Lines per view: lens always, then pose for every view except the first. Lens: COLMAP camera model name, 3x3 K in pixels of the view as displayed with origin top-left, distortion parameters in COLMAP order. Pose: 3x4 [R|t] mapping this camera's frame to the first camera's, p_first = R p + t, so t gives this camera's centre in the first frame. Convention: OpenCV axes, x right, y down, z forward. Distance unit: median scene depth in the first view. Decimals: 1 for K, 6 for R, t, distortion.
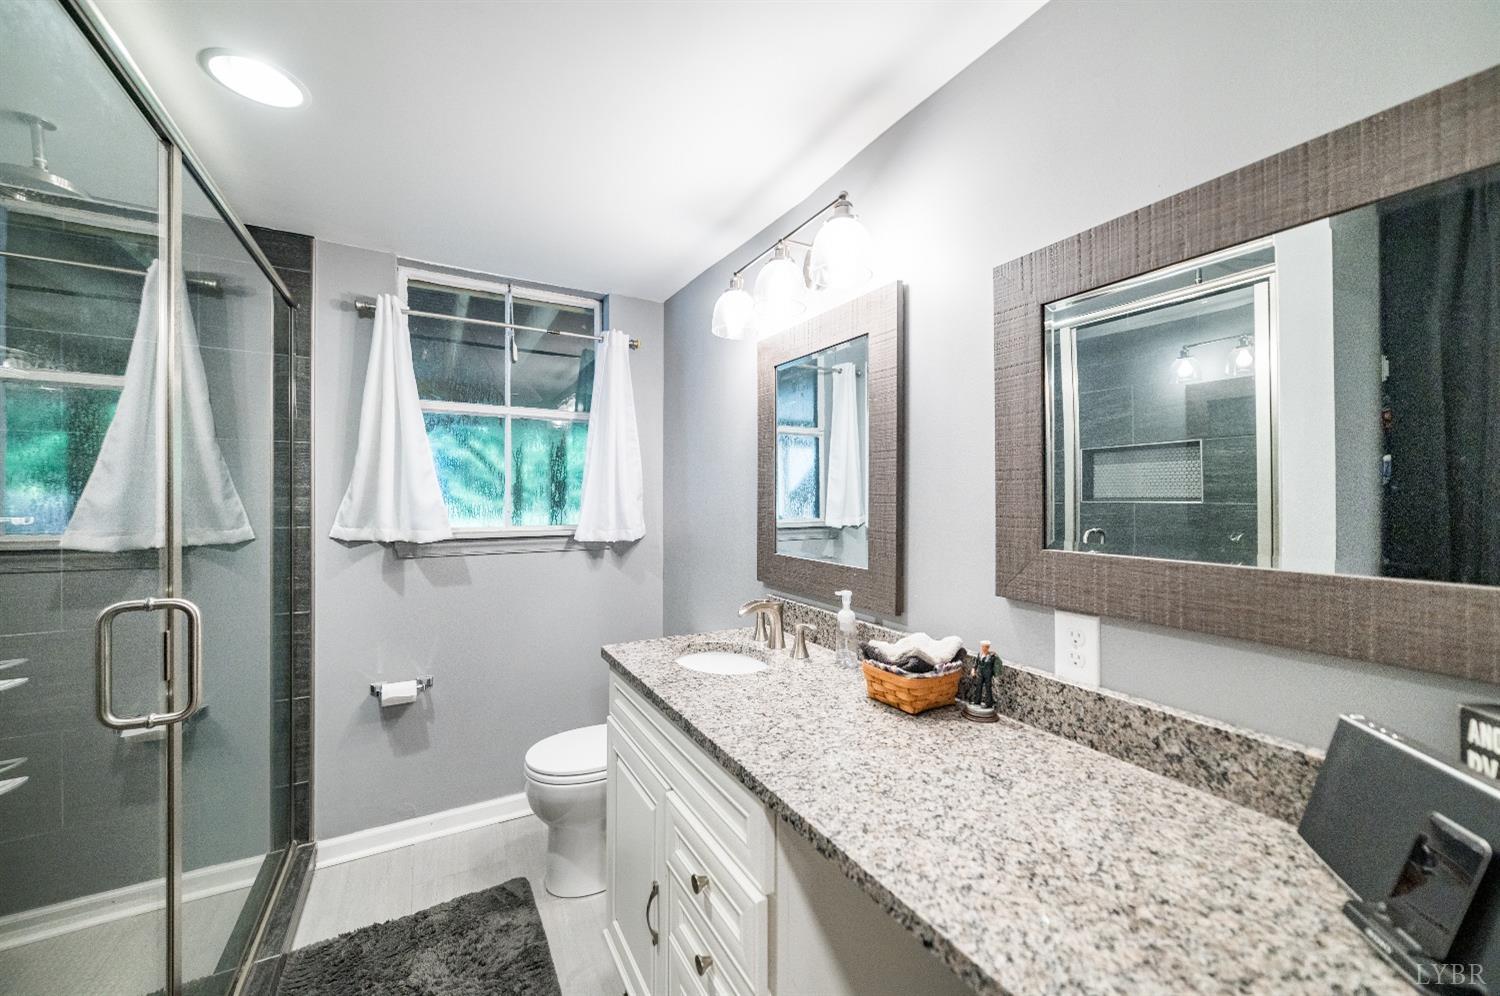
lens RADIAL K [[570.7, 0, 744.2], [0, 570.7, 503.0], [0, 0, 1]] dist [-0.002422, 0.000567]
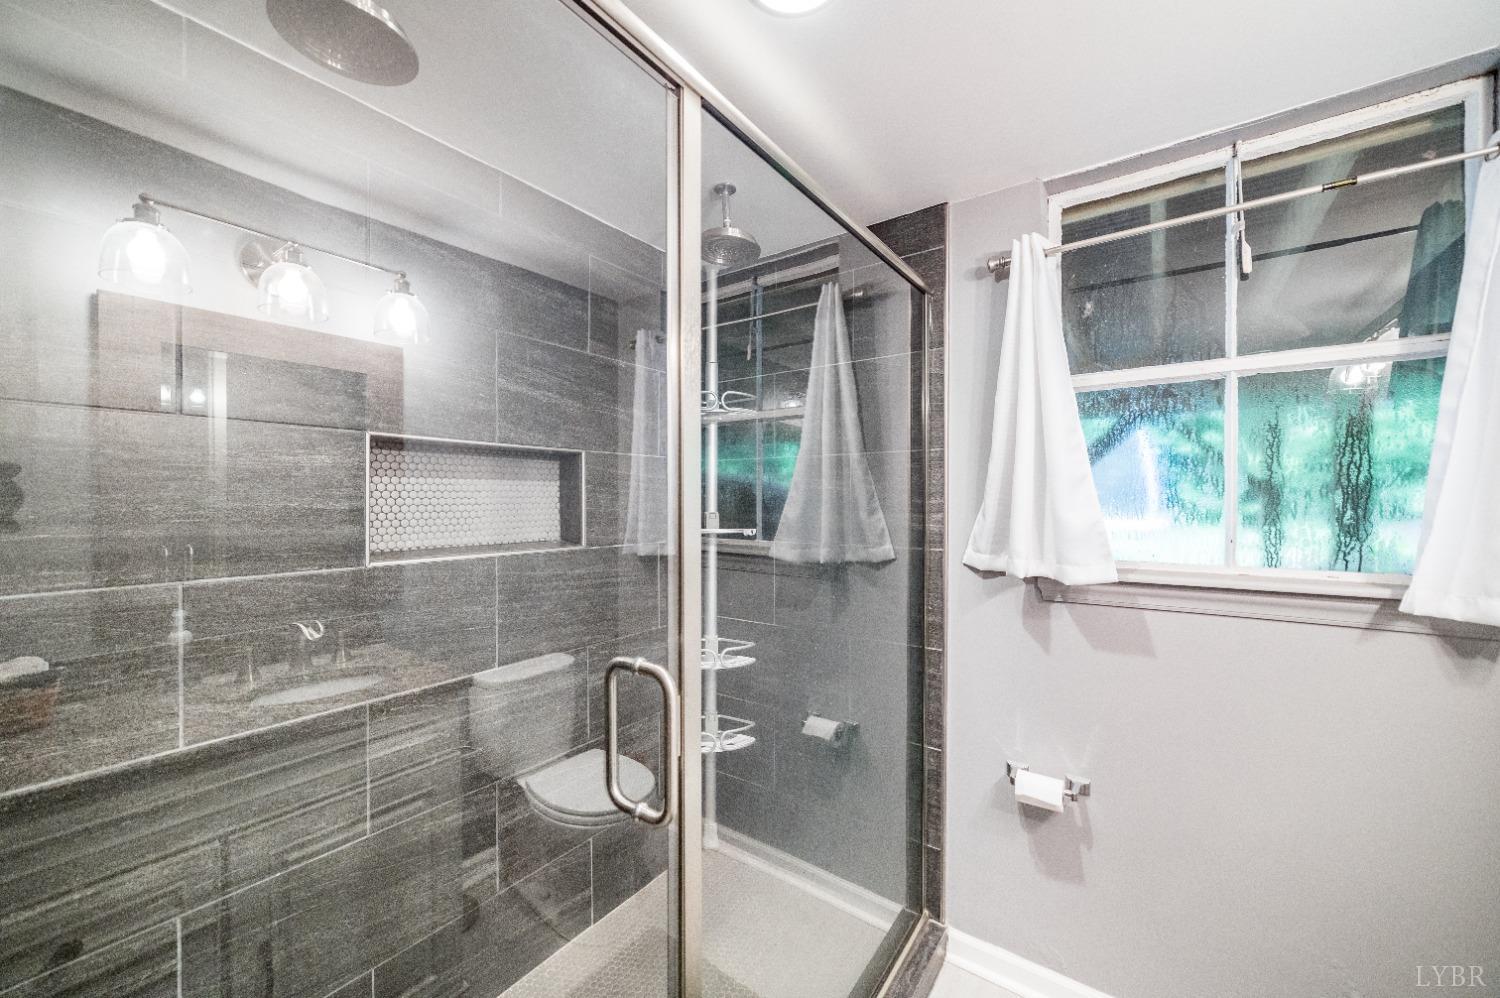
lens RADIAL K [[570.7, 0, 744.2], [0, 570.7, 504.0], [0, 0, 1]] dist [-0.002422, 0.000567]
pose [[0.423051, 0.003259, -0.906100, -0.119992], [-0.005218, 0.999986, 0.001161, -0.024226], [0.906091, 0.004237, 0.423062, 0.371227]]
